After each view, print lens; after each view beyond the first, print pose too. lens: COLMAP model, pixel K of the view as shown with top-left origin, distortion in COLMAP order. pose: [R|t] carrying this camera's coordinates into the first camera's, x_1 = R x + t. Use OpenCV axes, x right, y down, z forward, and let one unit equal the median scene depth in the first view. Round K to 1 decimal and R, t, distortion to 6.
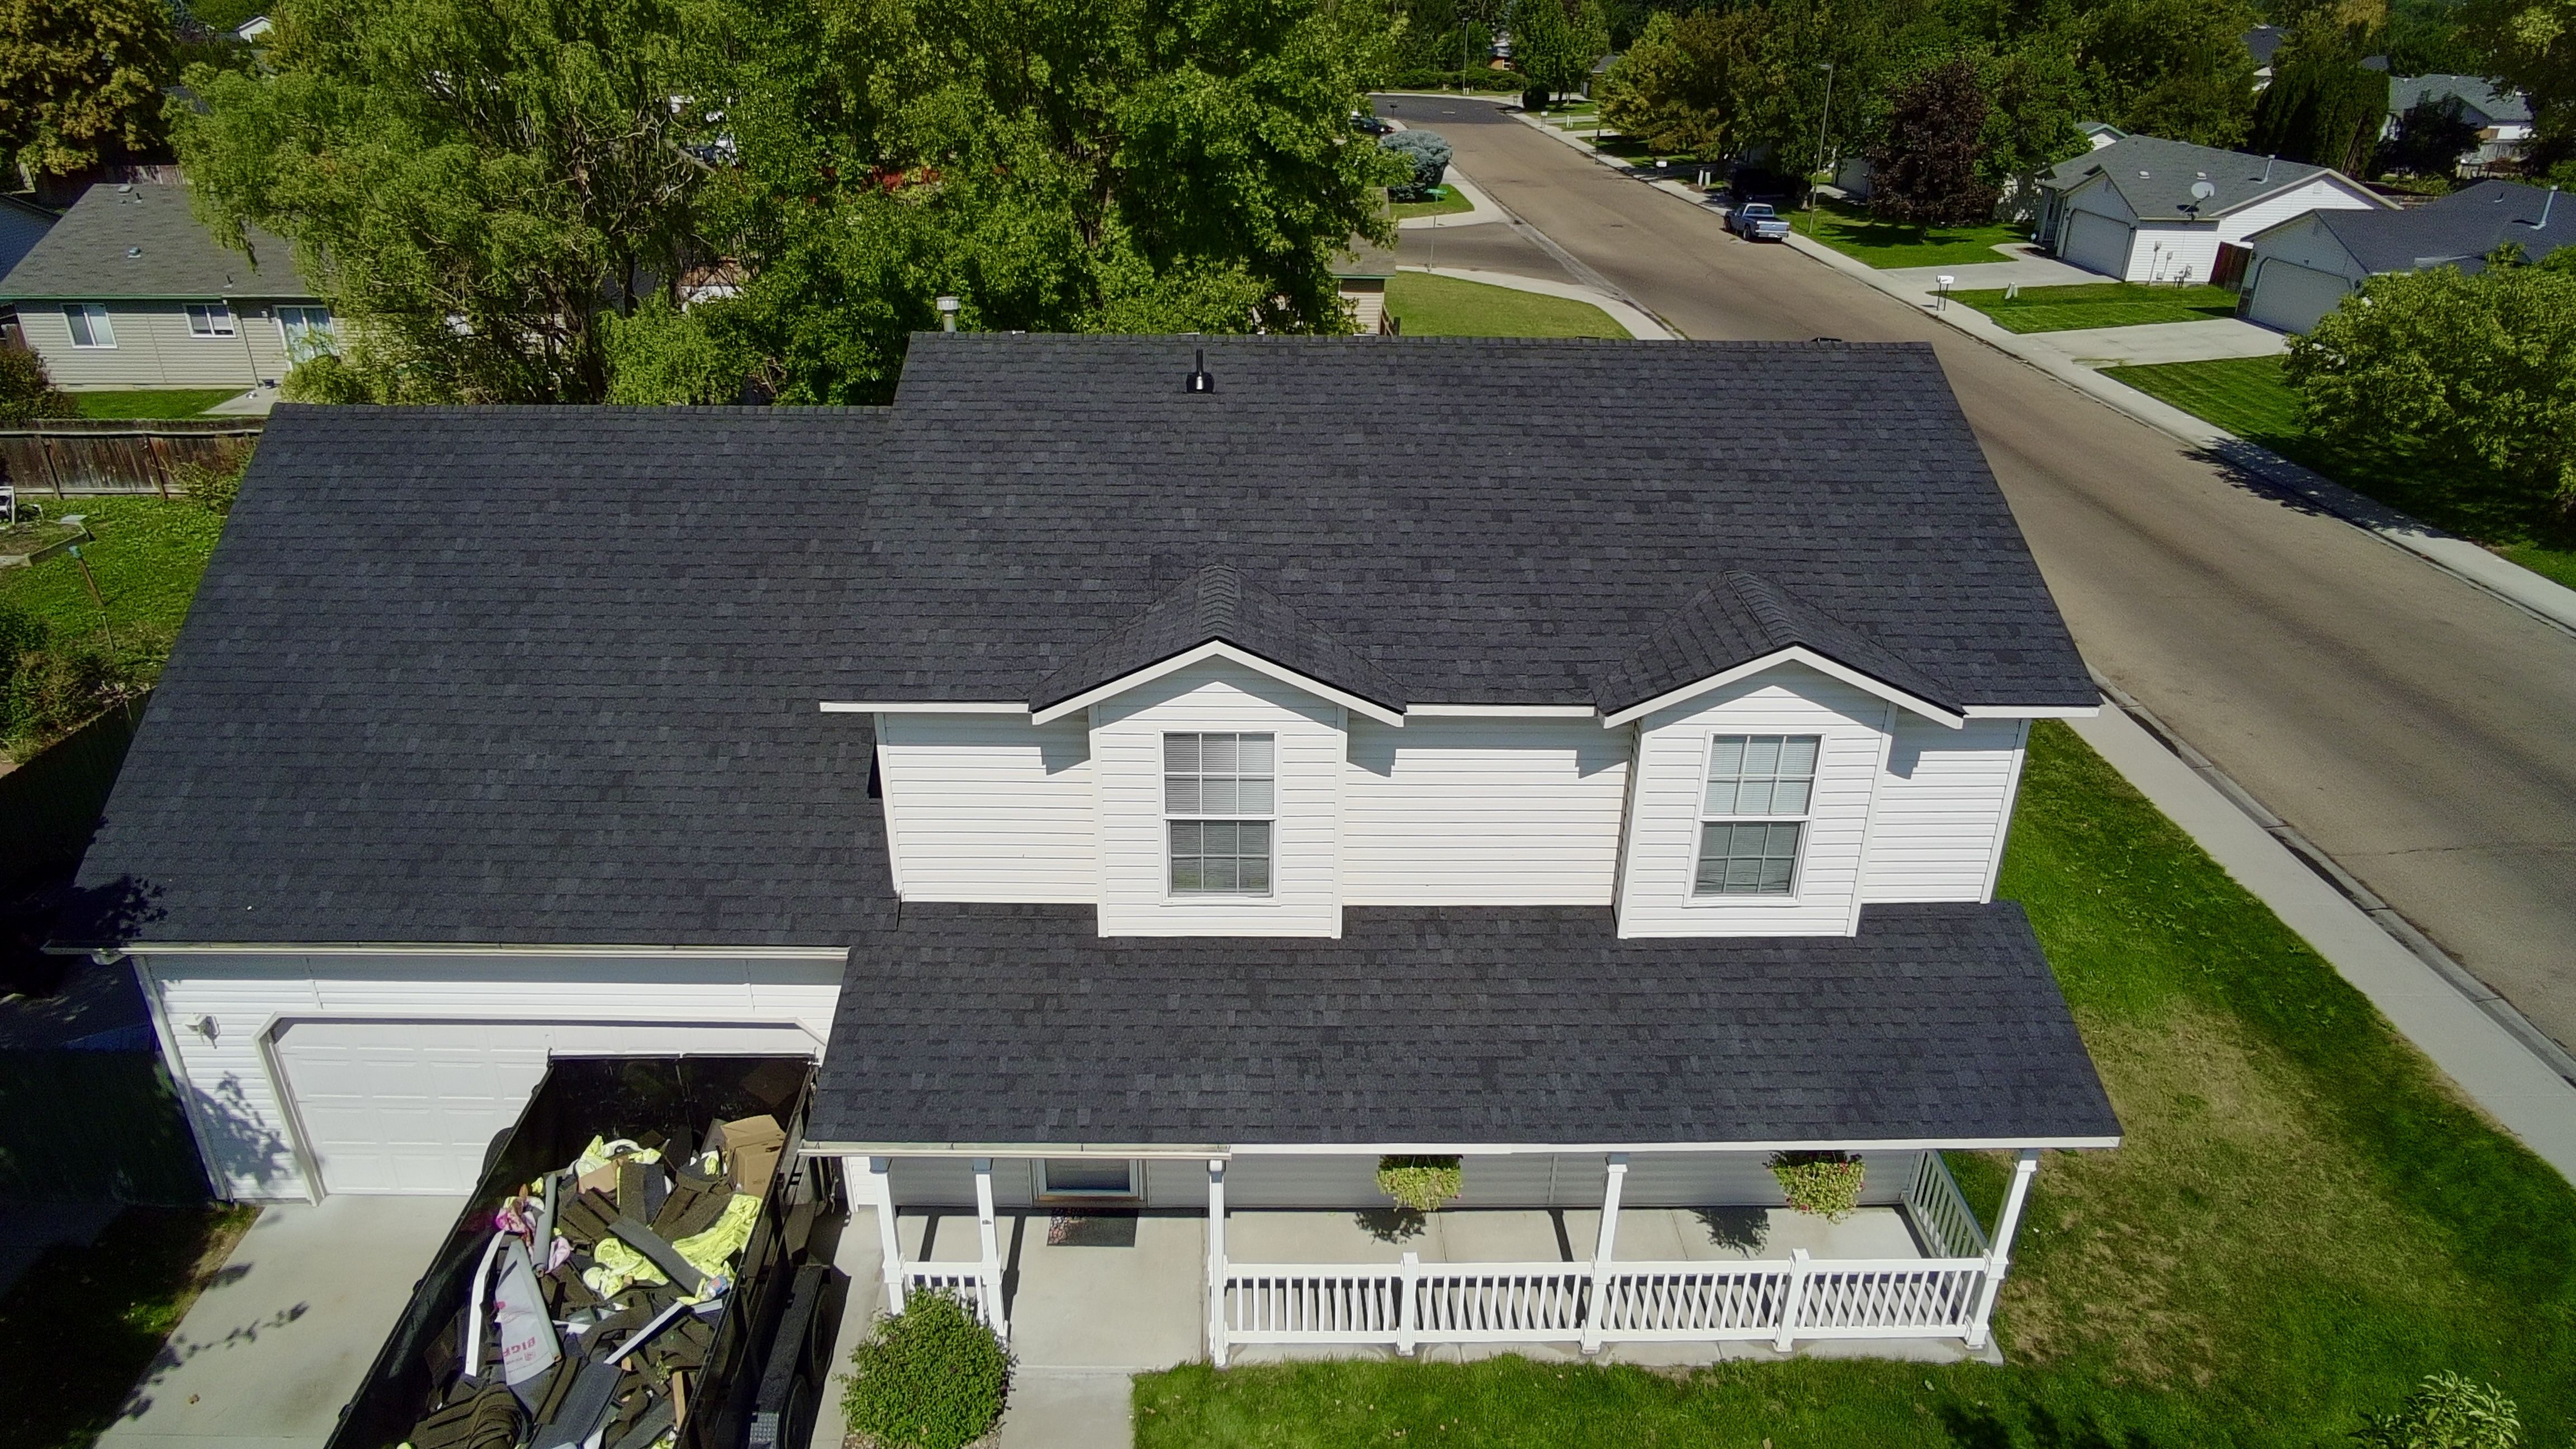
lens RADIAL K [[1566.7, 0, 1286.8], [0, 1566.7, 718.0], [0, 0, 1]] dist [-0.042963, 0.023545]
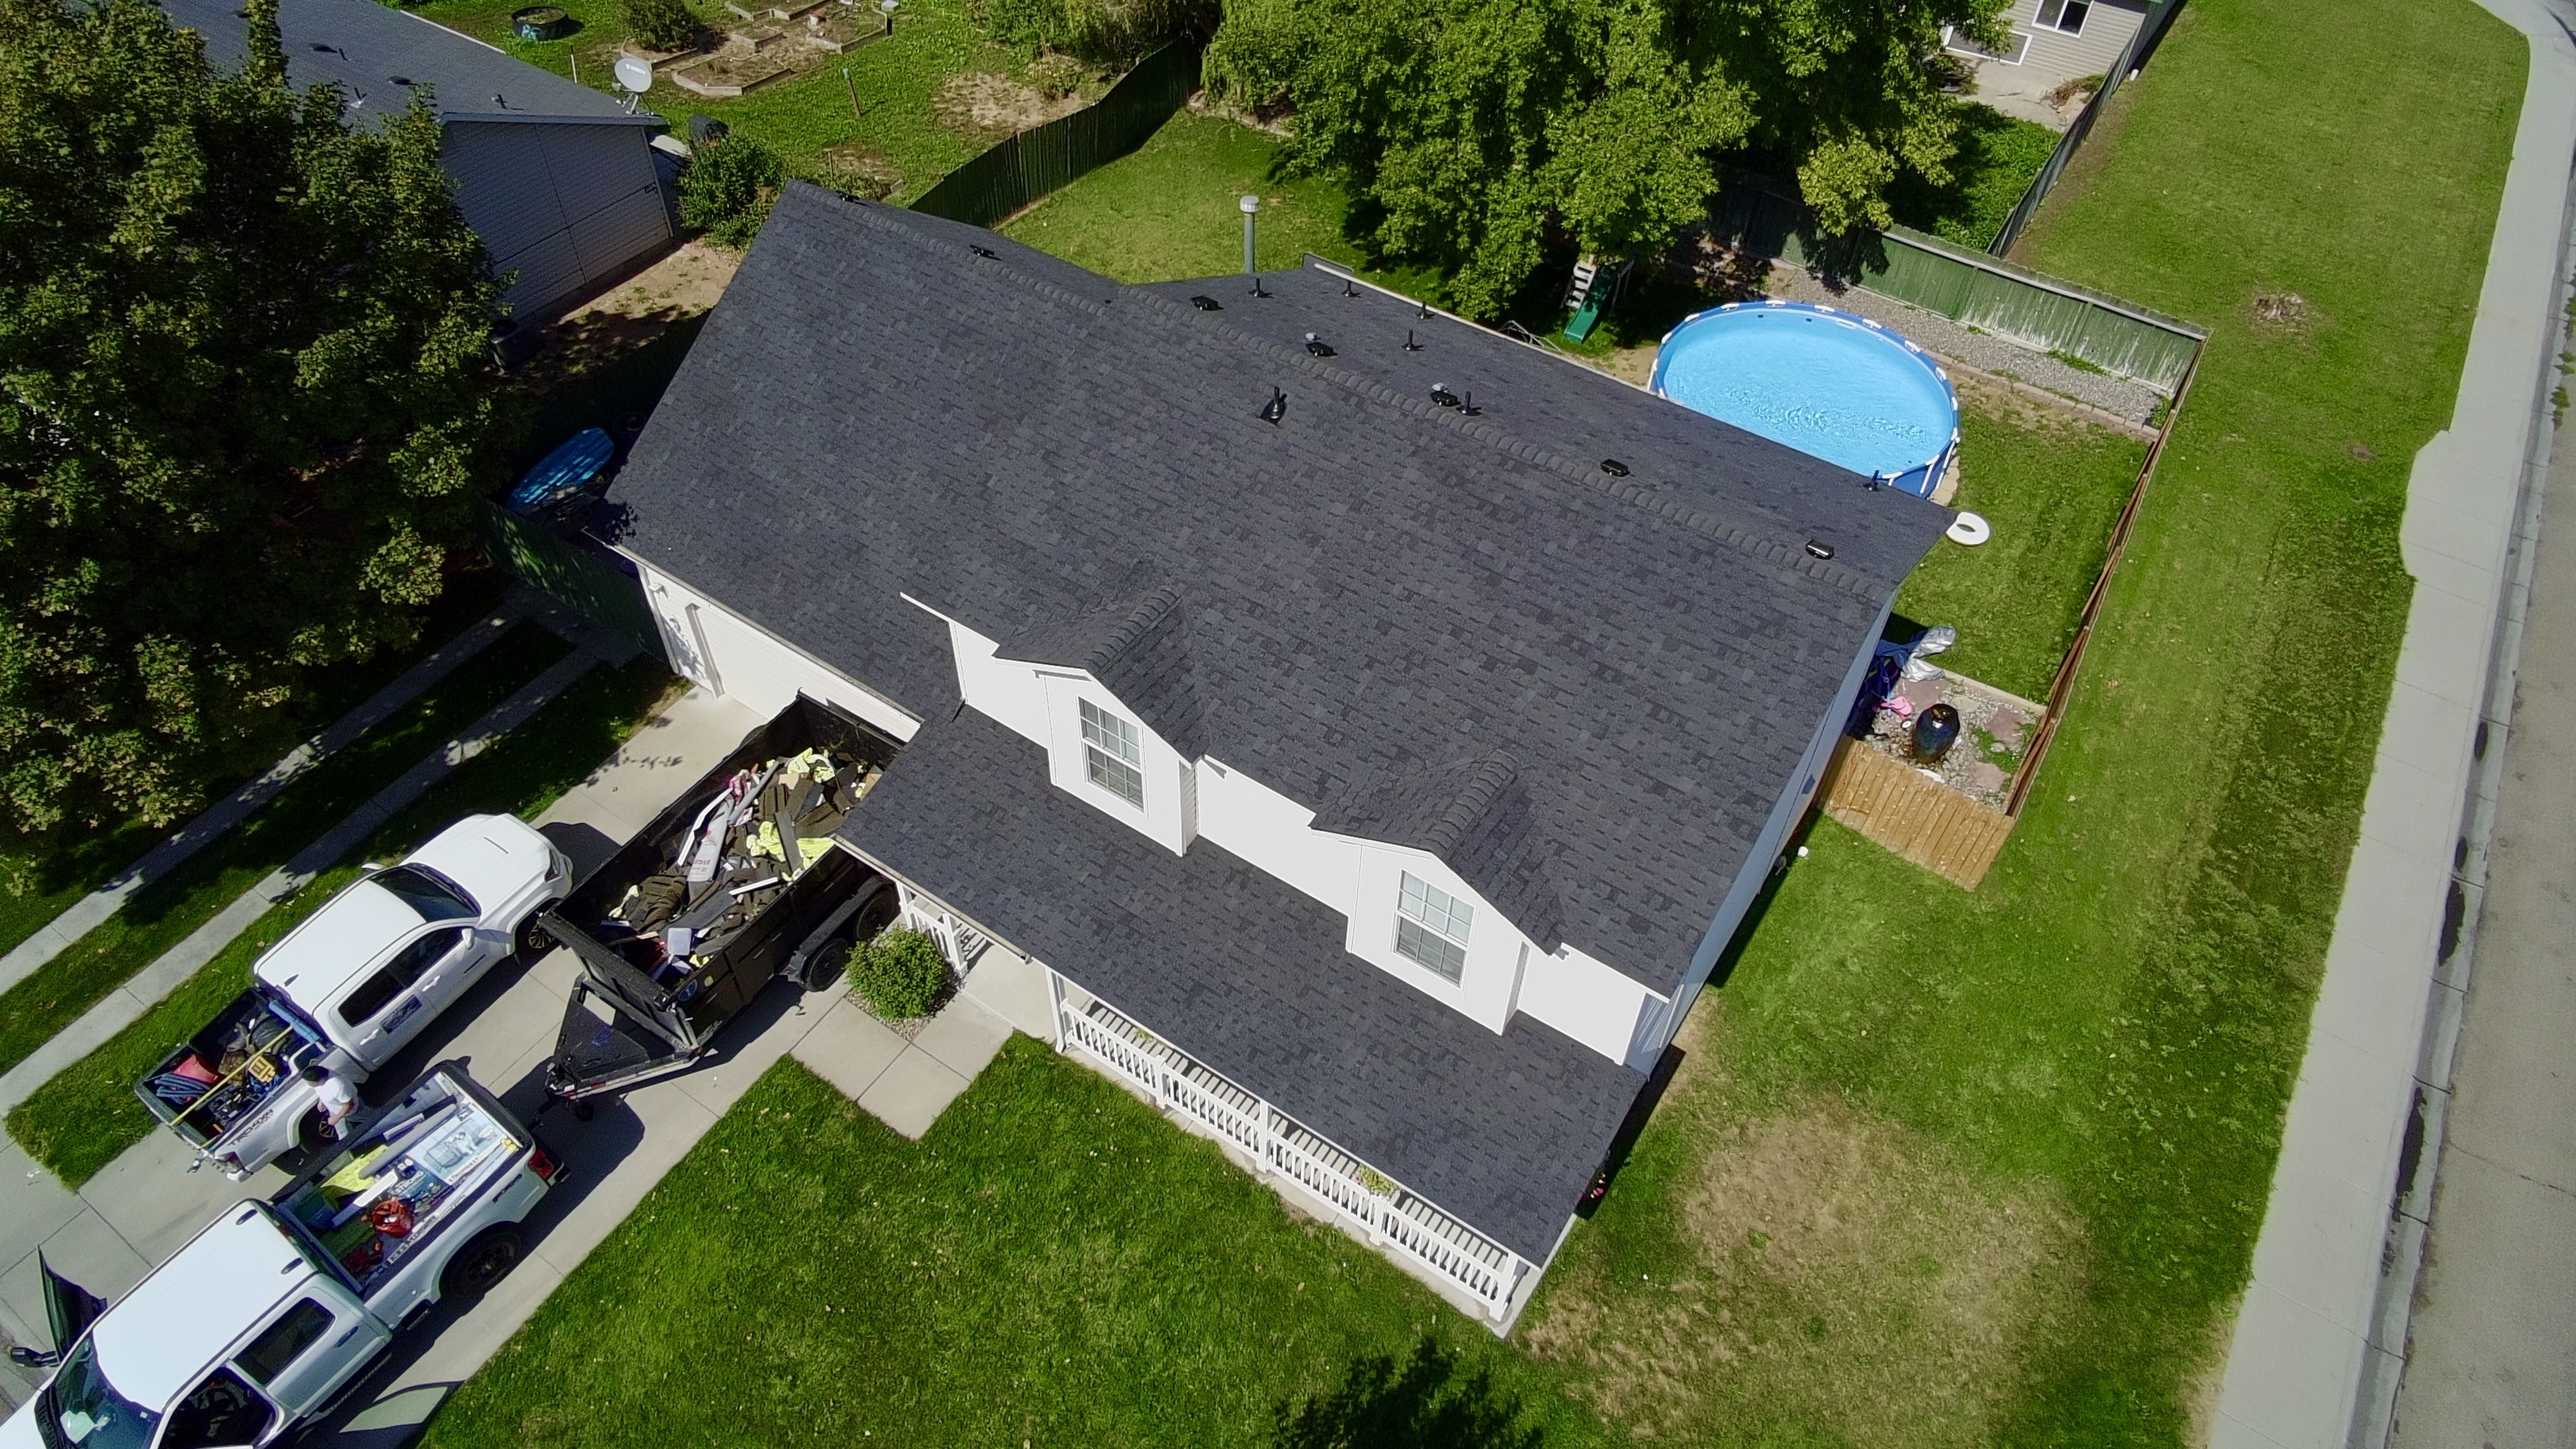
lens RADIAL K [[1566.7, 0, 1286.8], [0, 1566.7, 718.0], [0, 0, 1]] dist [-0.042963, 0.023545]
pose [[0.821517, 0.420493, -0.385093, 0.592952], [-0.258769, 0.876776, 0.405344, -0.558613], [0.508084, -0.233346, 0.829096, -0.105862]]
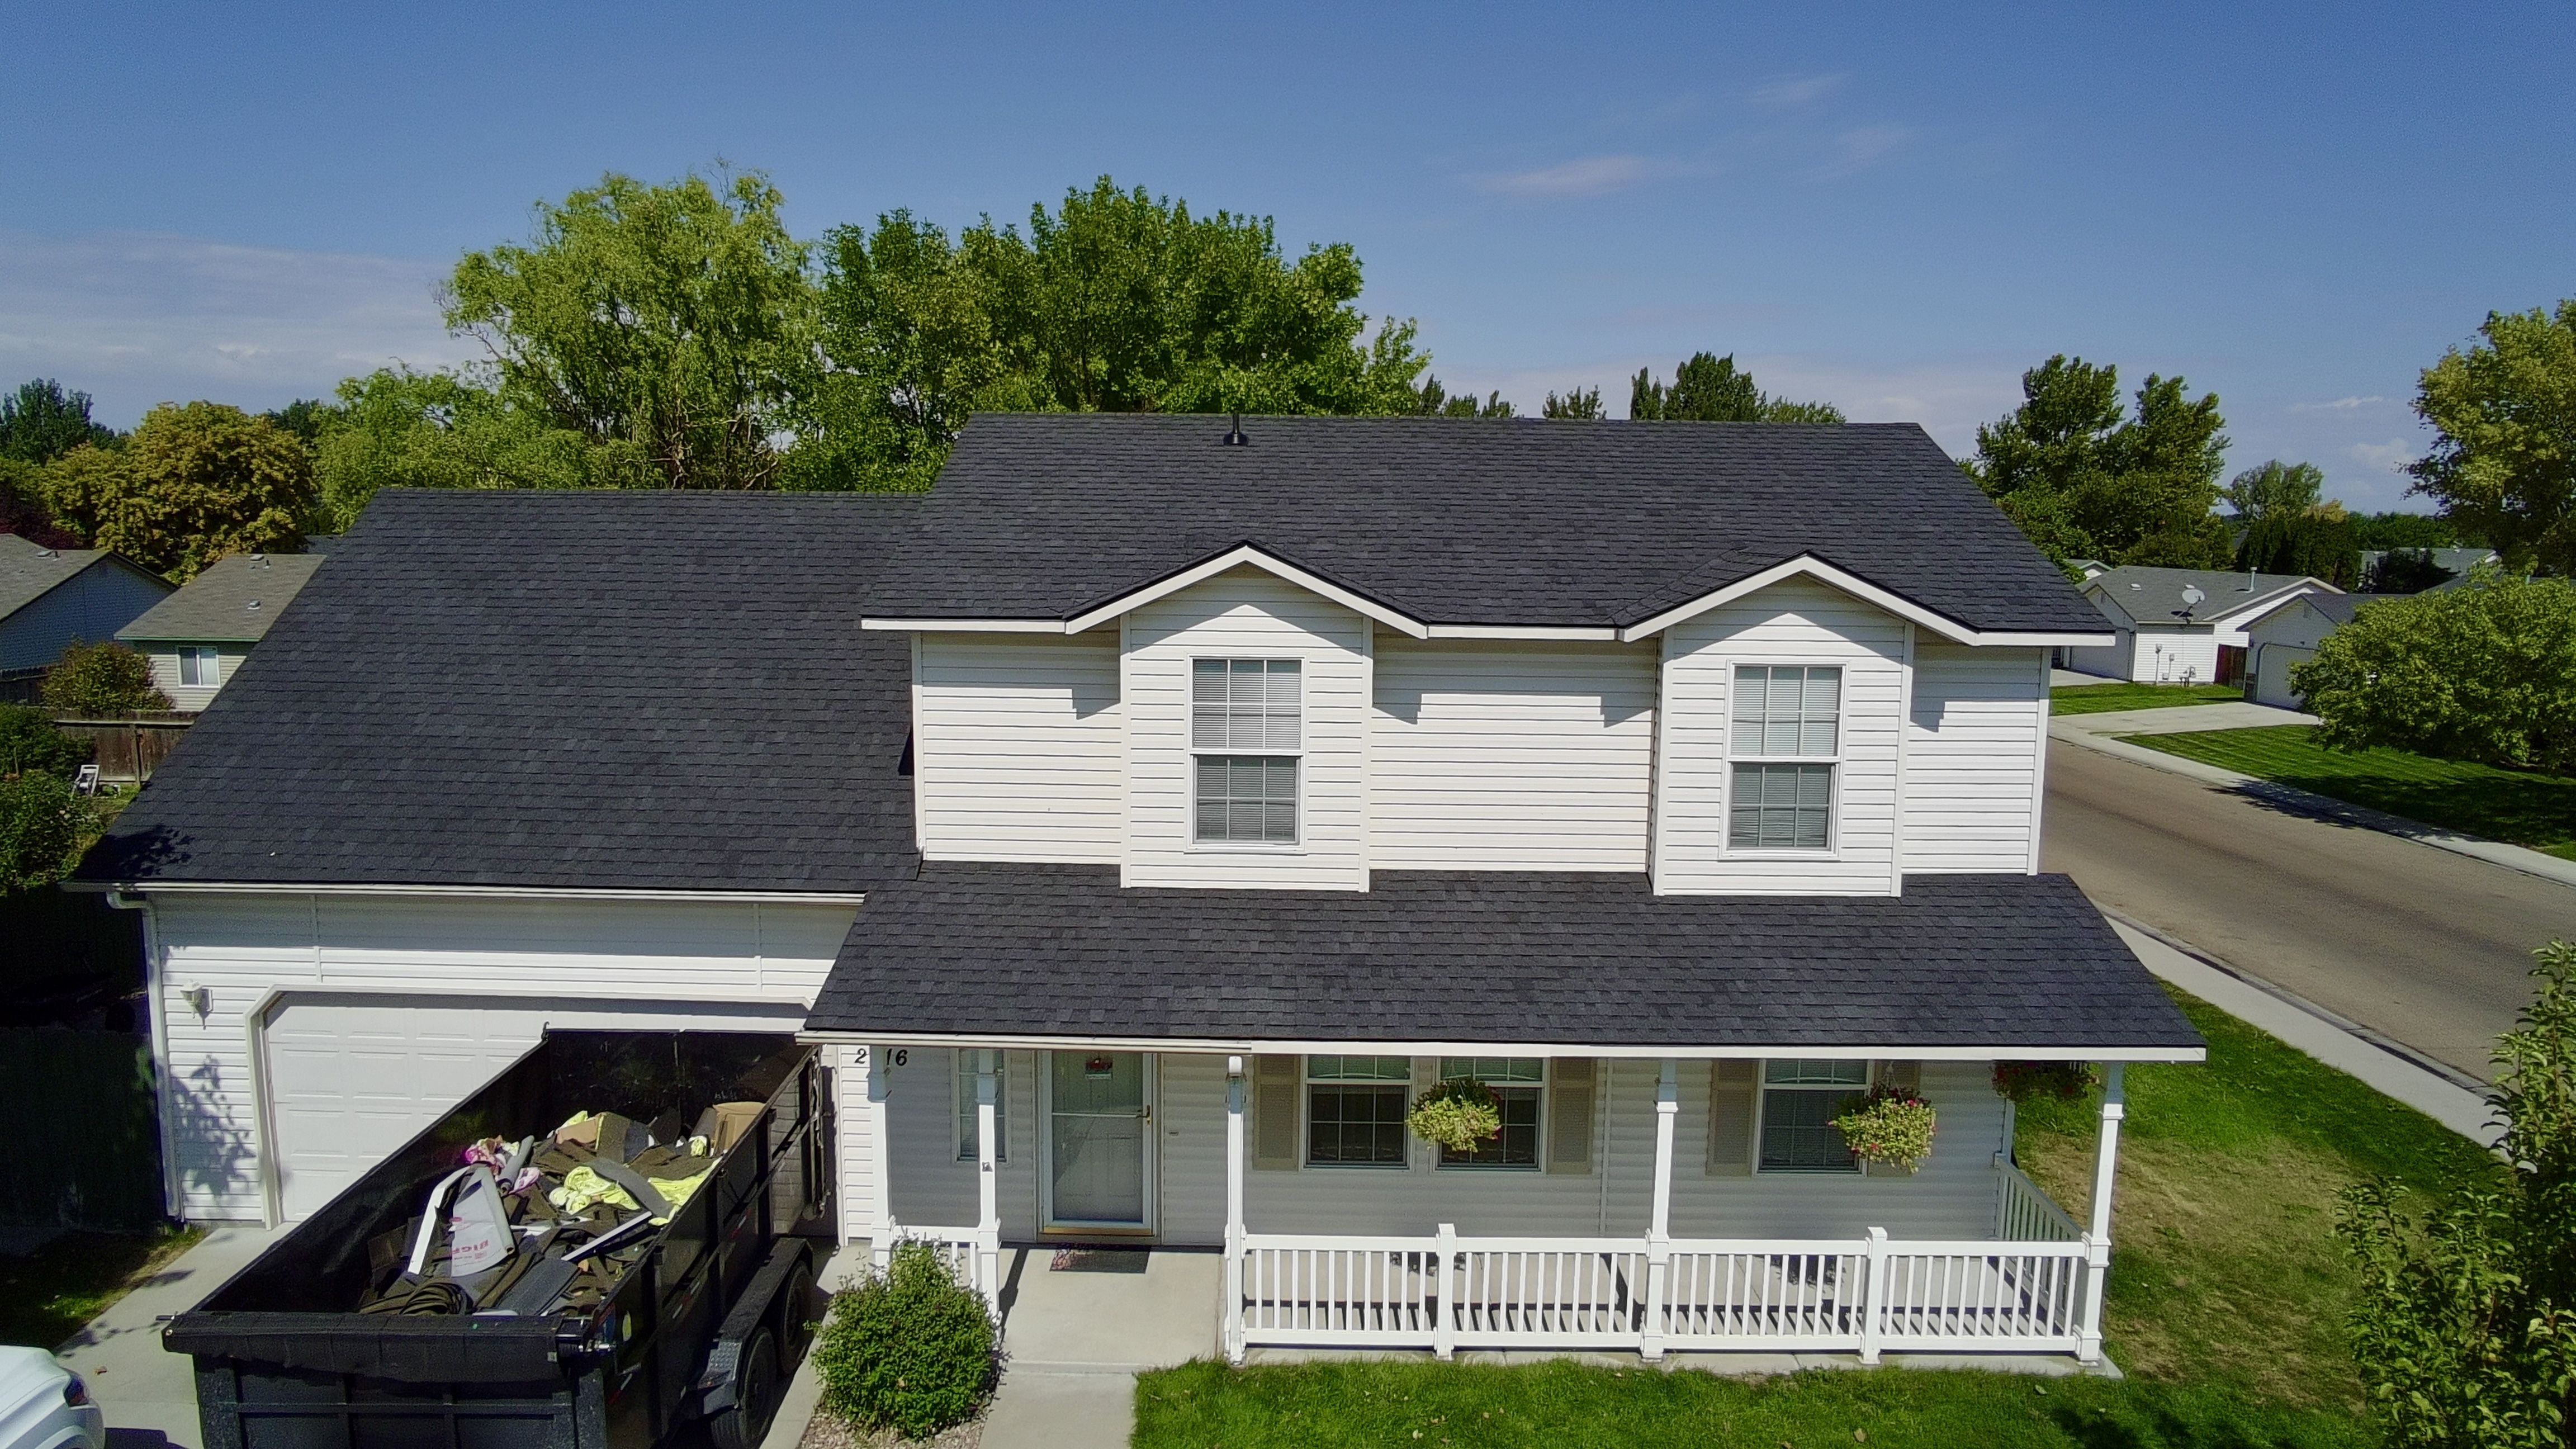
lens RADIAL K [[1566.7, 0, 1286.8], [0, 1566.7, 718.0], [0, 0, 1]] dist [-0.042963, 0.023545]
pose [[0.999699, 0.002581, -0.024402, 0.007068], [-0.009934, 0.951884, -0.306299, 0.326819], [0.022437, 0.306449, 0.951623, 0.036759]]
